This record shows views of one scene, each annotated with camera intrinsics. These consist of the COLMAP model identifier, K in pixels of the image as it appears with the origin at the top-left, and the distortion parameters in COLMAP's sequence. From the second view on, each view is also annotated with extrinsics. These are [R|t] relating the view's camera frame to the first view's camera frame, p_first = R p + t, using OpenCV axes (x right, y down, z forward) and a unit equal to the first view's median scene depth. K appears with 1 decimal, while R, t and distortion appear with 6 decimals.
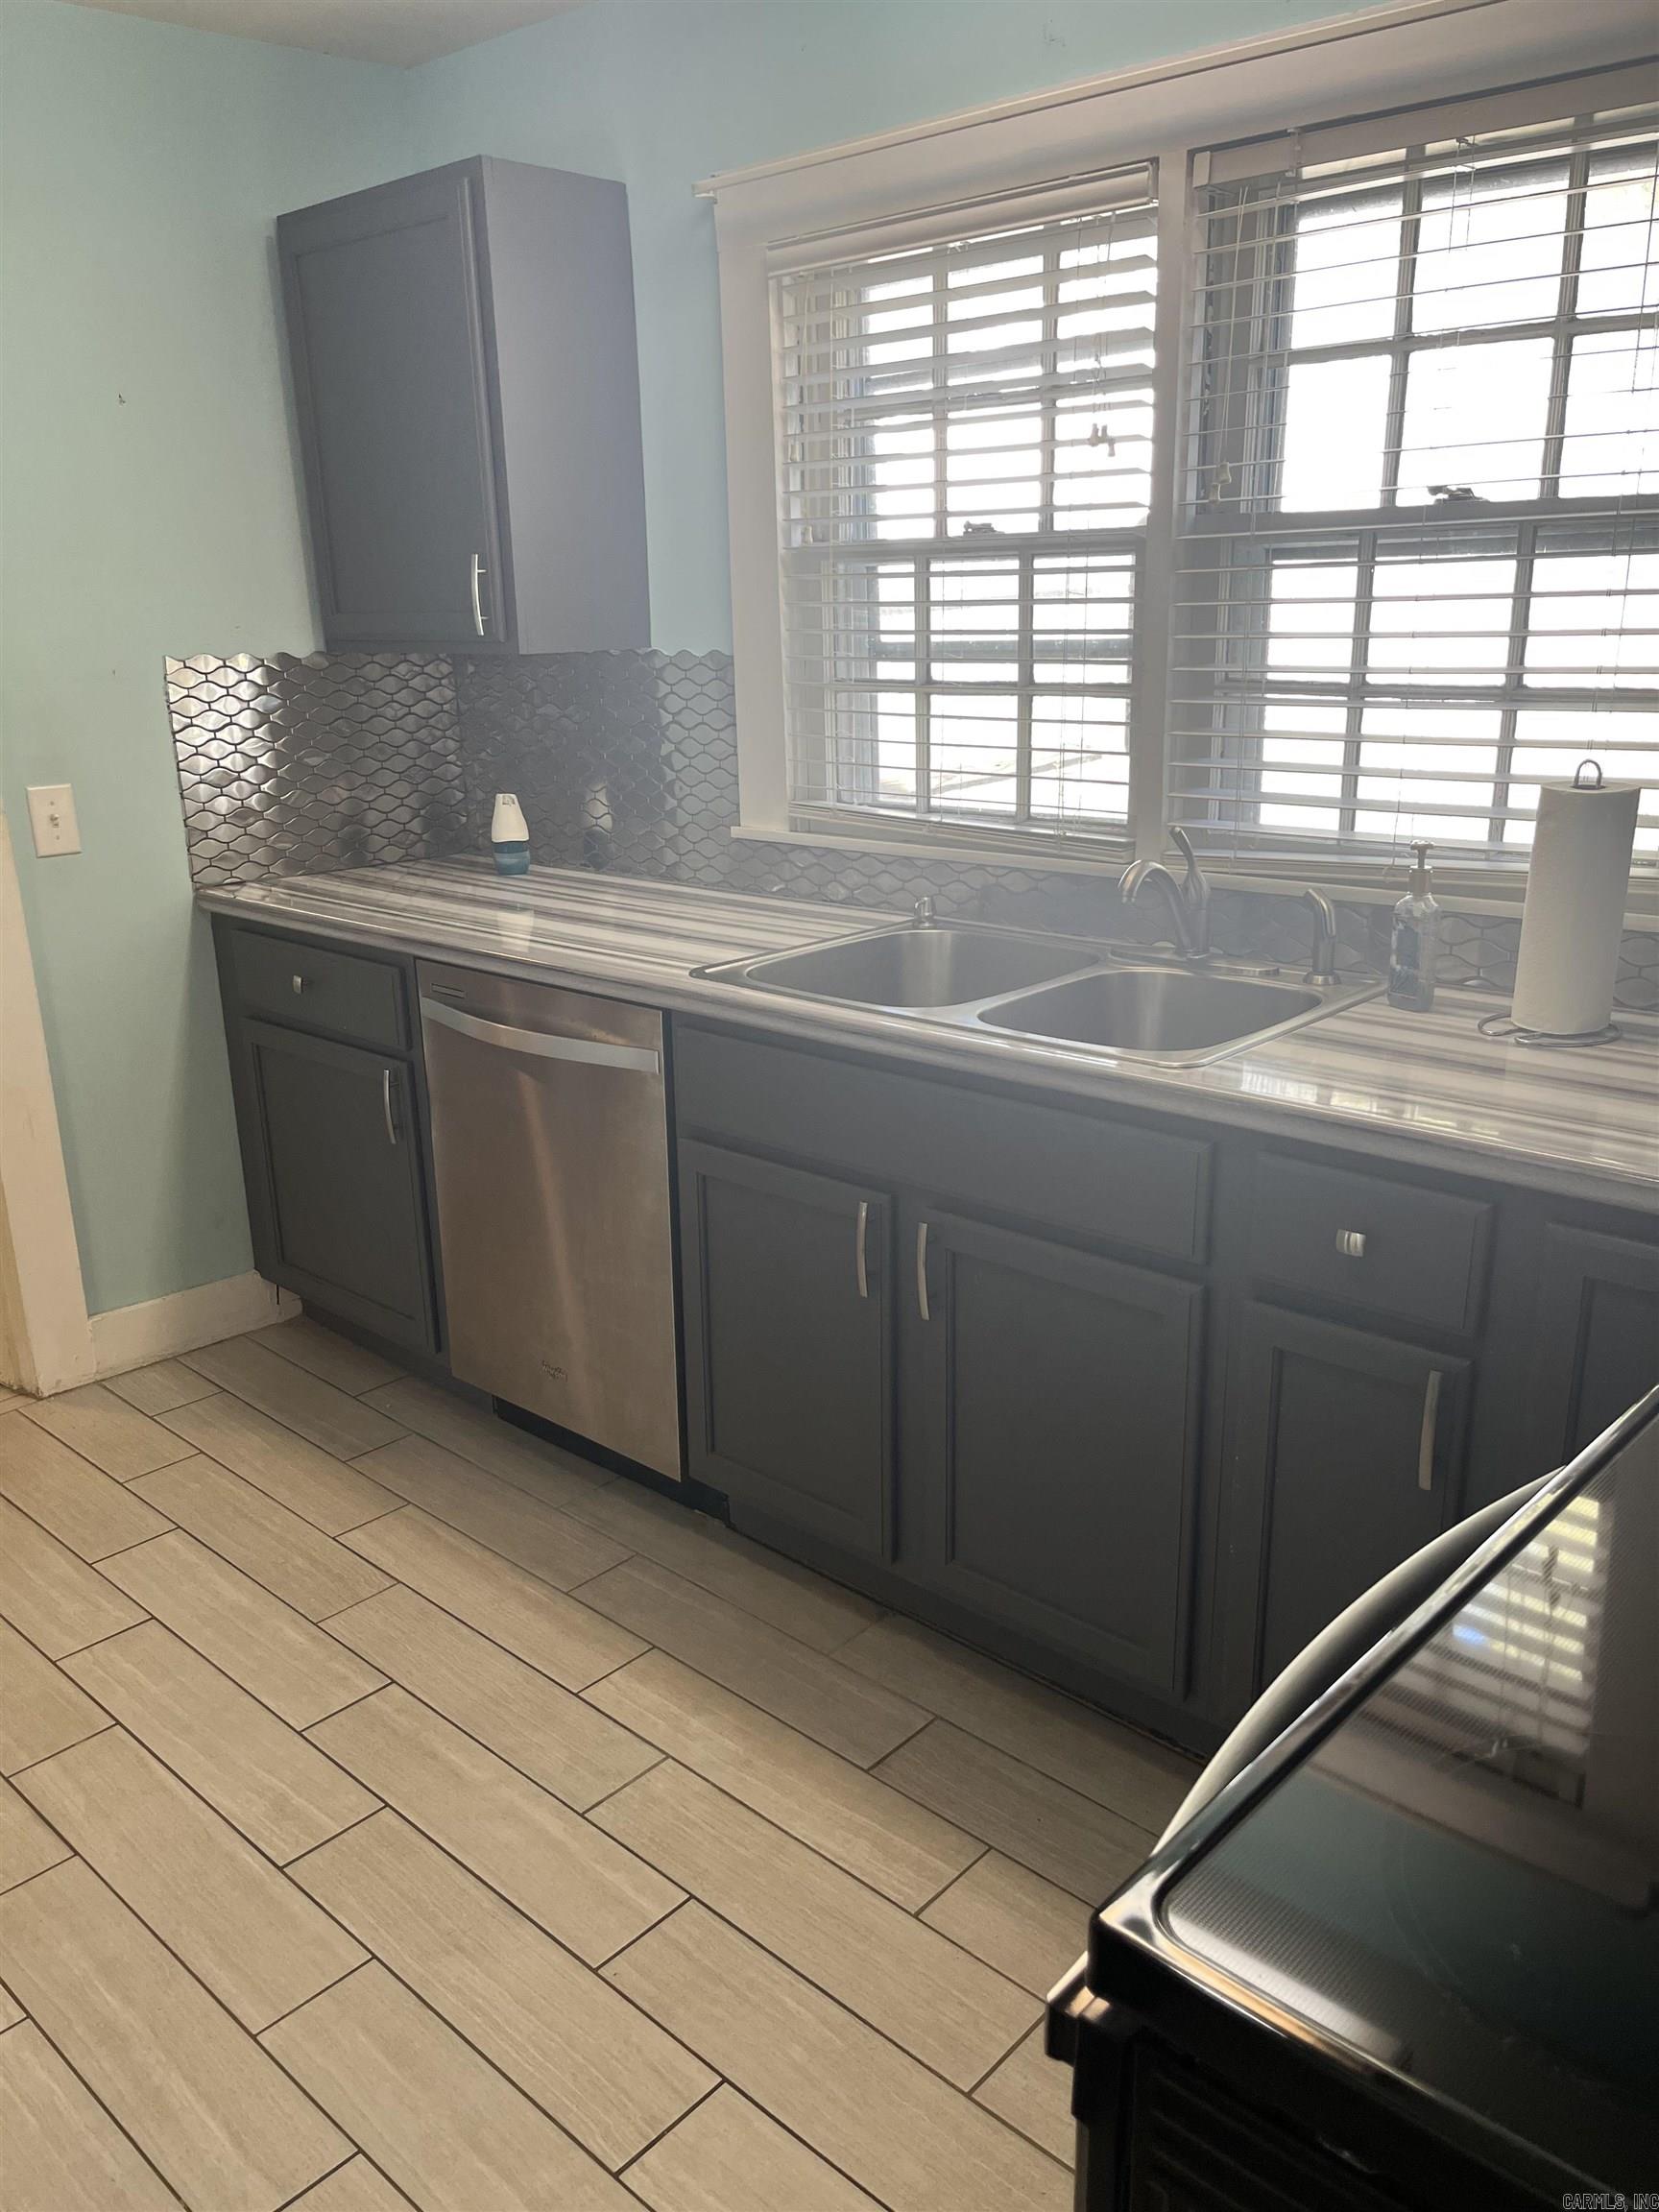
lens RADIAL K [[1679.0, 0, 824.7], [0, 1679.0, 1106.3], [0, 0, 1]] dist [0.034812, -0.034303]
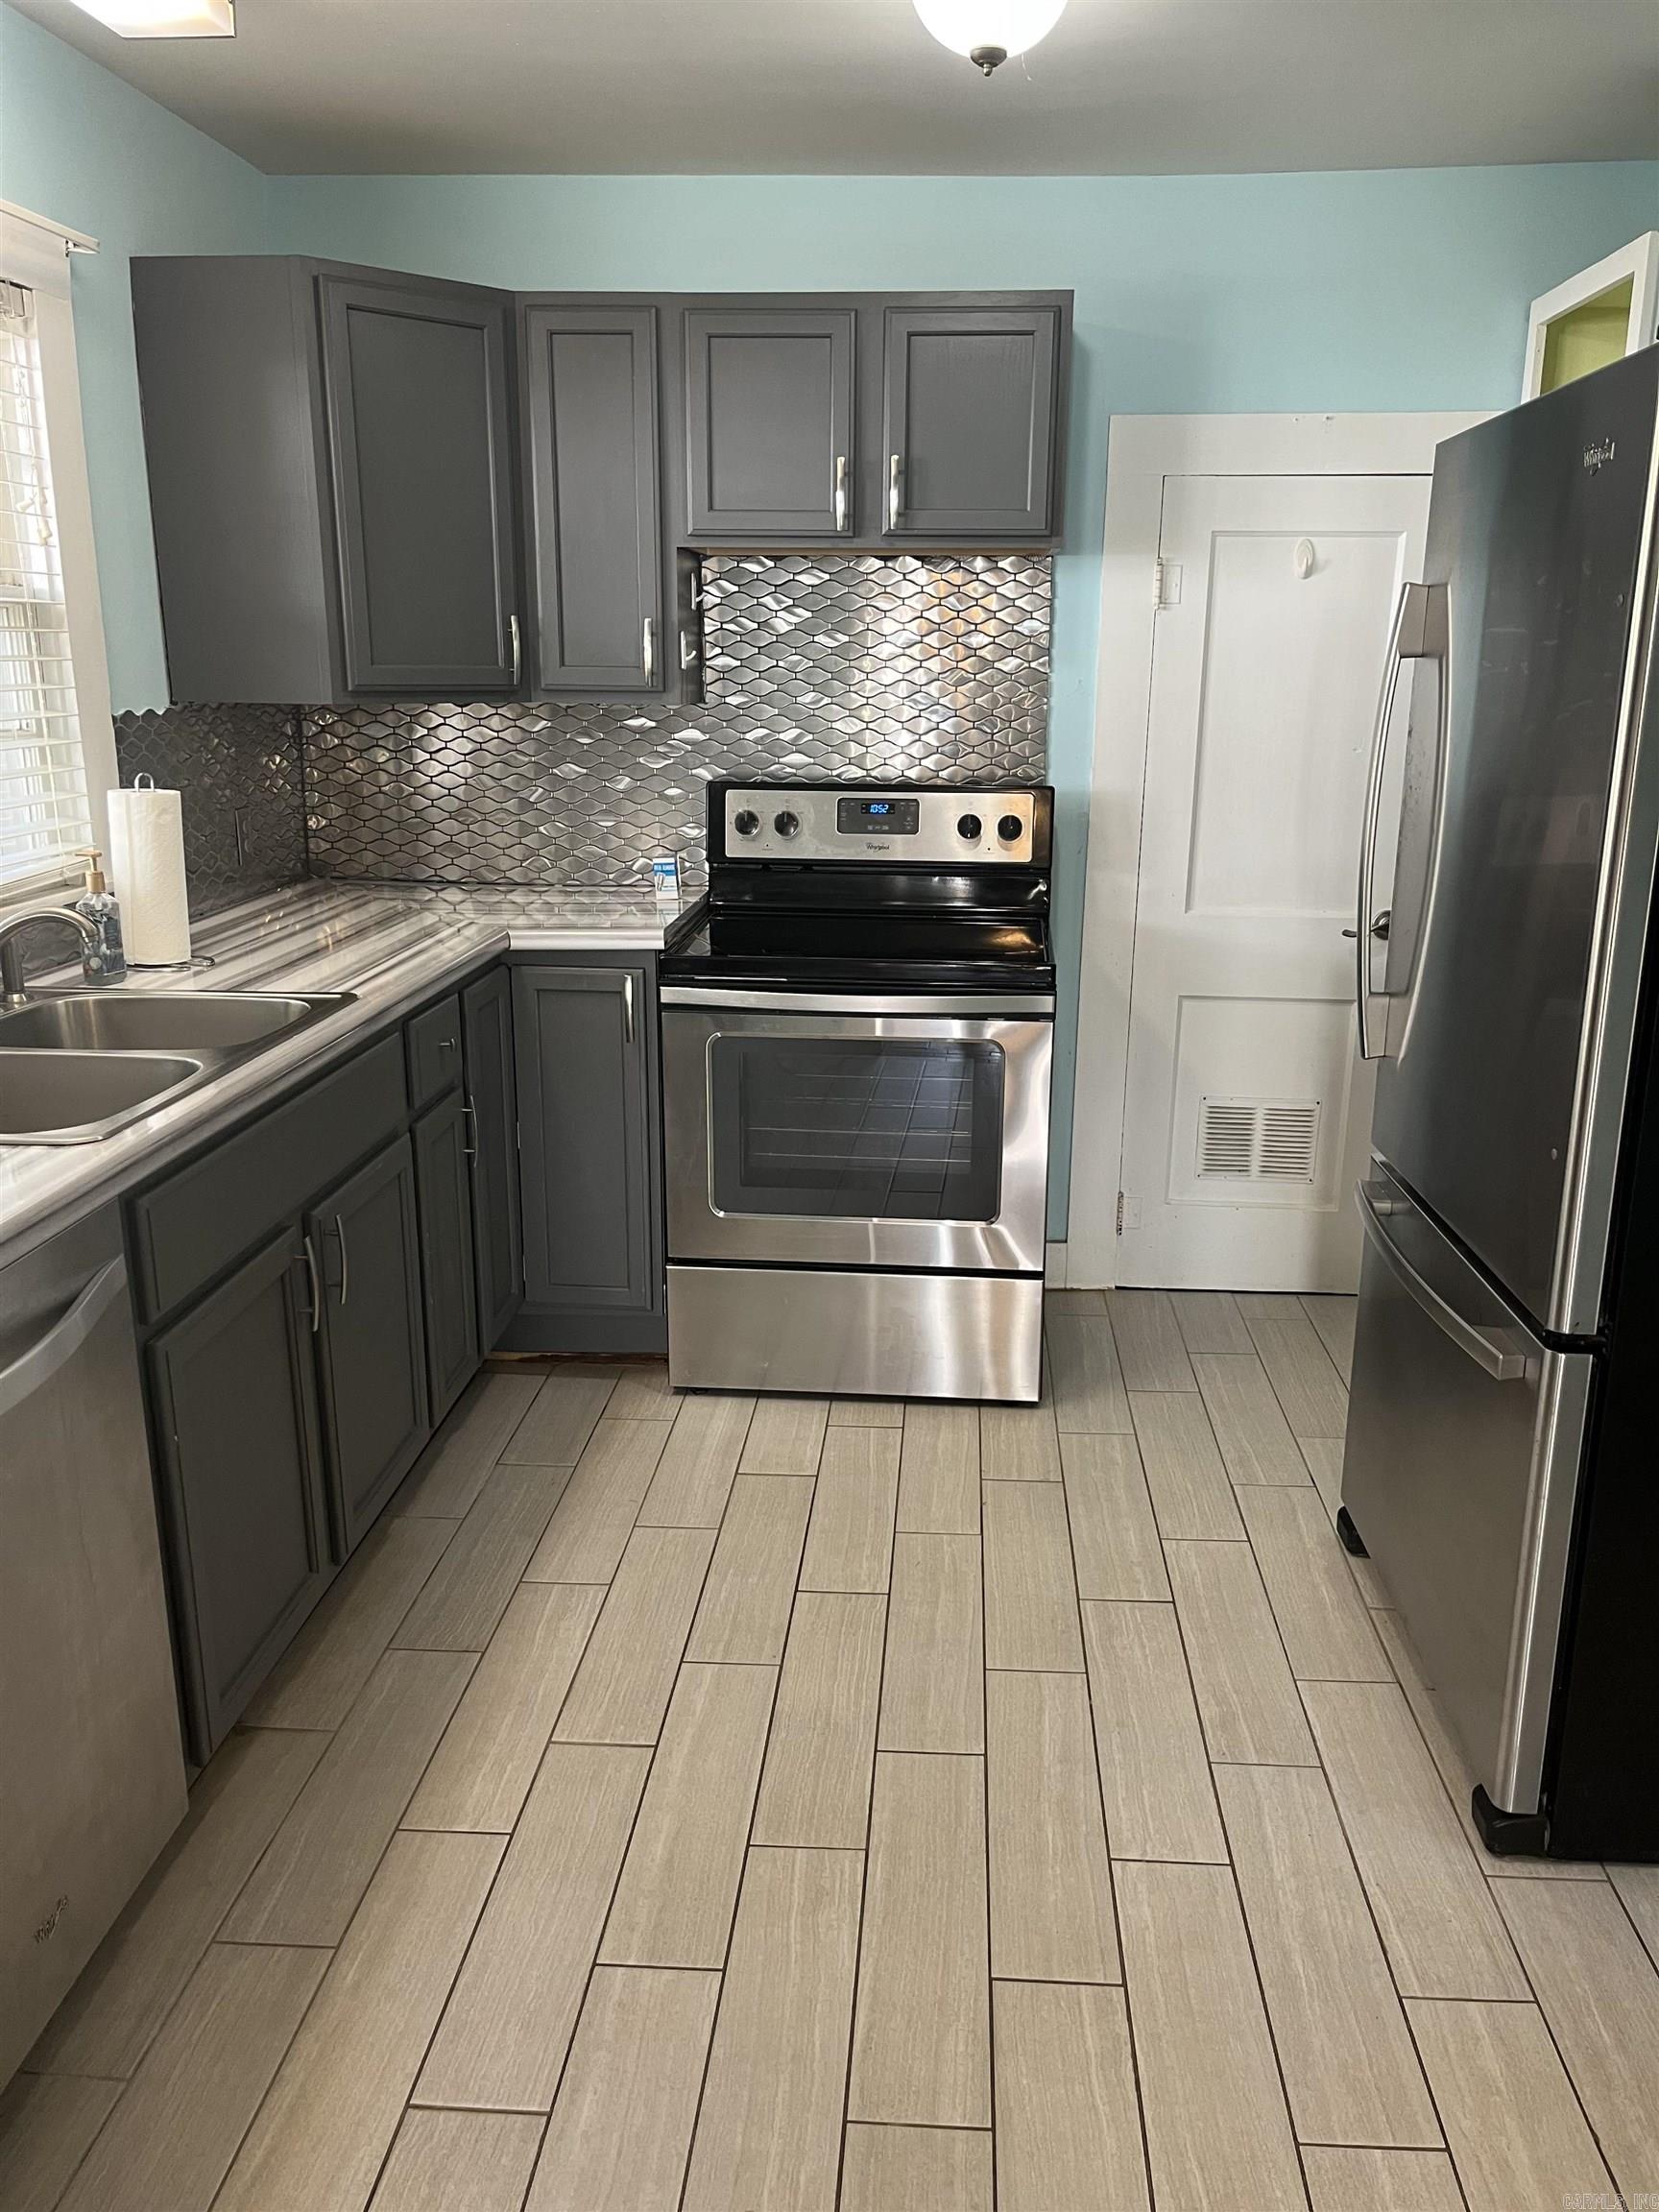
lens RADIAL K [[1679.0, 0, 822.5], [0, 1679.0, 1104.1], [0, 0, 1]] dist [0.034812, -0.034303]
pose [[-0.605701, -0.185656, 0.773730, -0.969002], [0.250931, 0.878209, 0.407163, -0.359659], [-0.755089, 0.440772, -0.485345, 1.254246]]
